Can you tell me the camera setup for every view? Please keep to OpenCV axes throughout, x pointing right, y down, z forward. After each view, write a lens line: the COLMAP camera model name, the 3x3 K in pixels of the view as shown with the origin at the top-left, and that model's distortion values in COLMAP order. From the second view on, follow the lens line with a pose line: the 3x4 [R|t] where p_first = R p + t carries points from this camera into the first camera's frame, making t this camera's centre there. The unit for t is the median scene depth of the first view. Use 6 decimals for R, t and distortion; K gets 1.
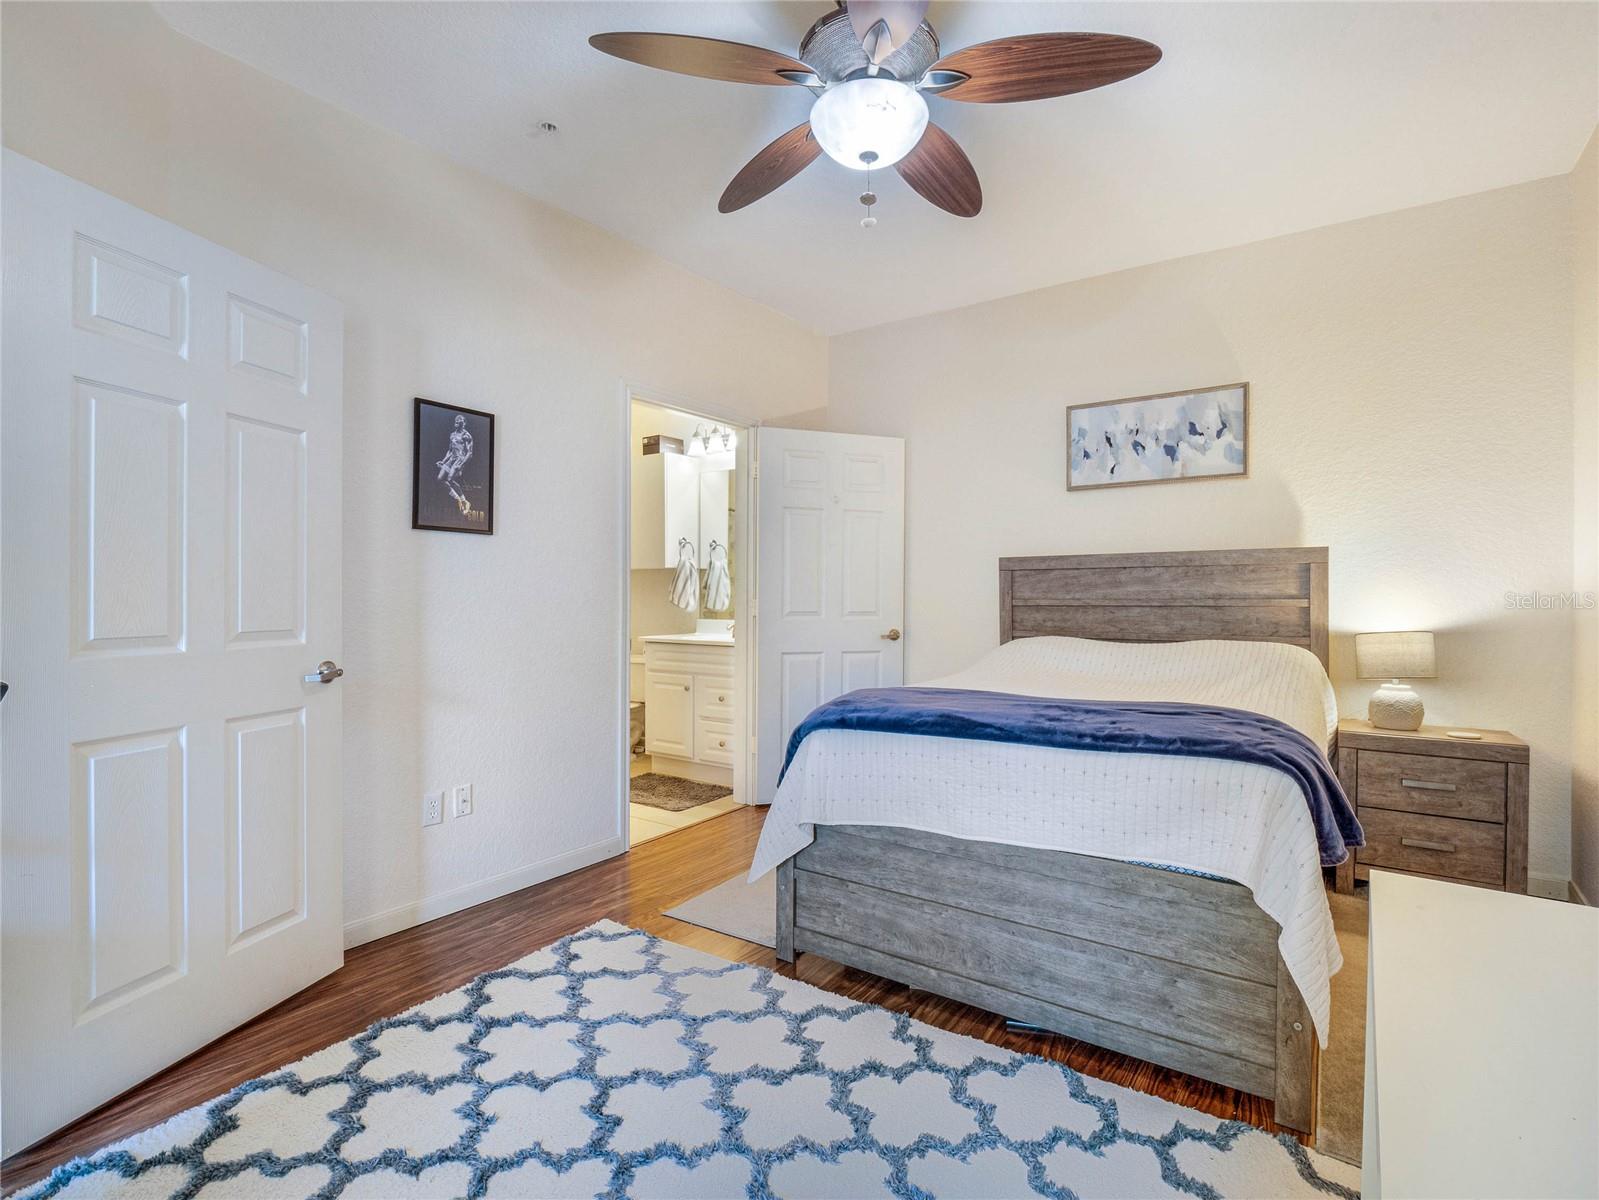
lens RADIAL K [[766.8, 0, 793.8], [0, 766.8, 593.9], [0, 0, 1]] dist [-0.004253, -0.001325]
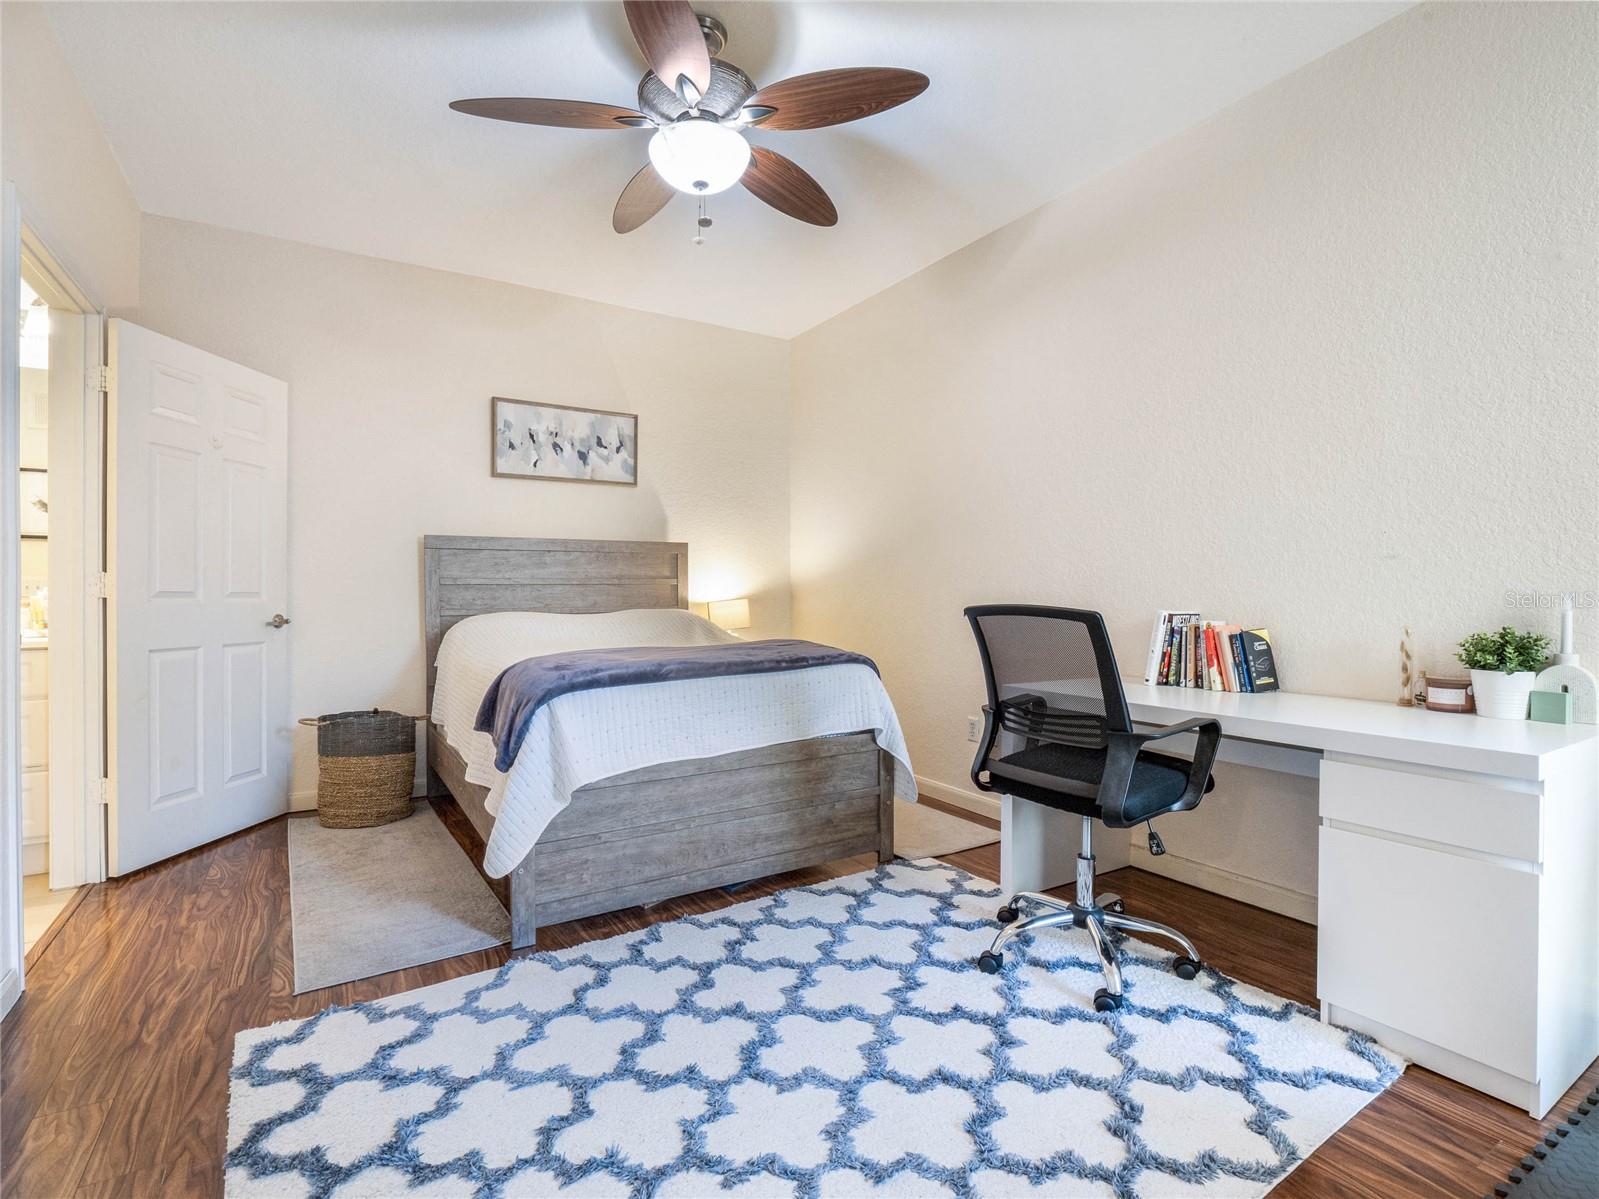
lens RADIAL K [[766.8, 0, 792.6], [0, 766.8, 595.5], [0, 0, 1]] dist [-0.004253, -0.001325]
pose [[0.398842, -0.003430, 0.917013, -0.492619], [0.000886, 0.999994, 0.003355, 0.029863], [-0.917019, -0.000526, 0.398842, 0.215326]]
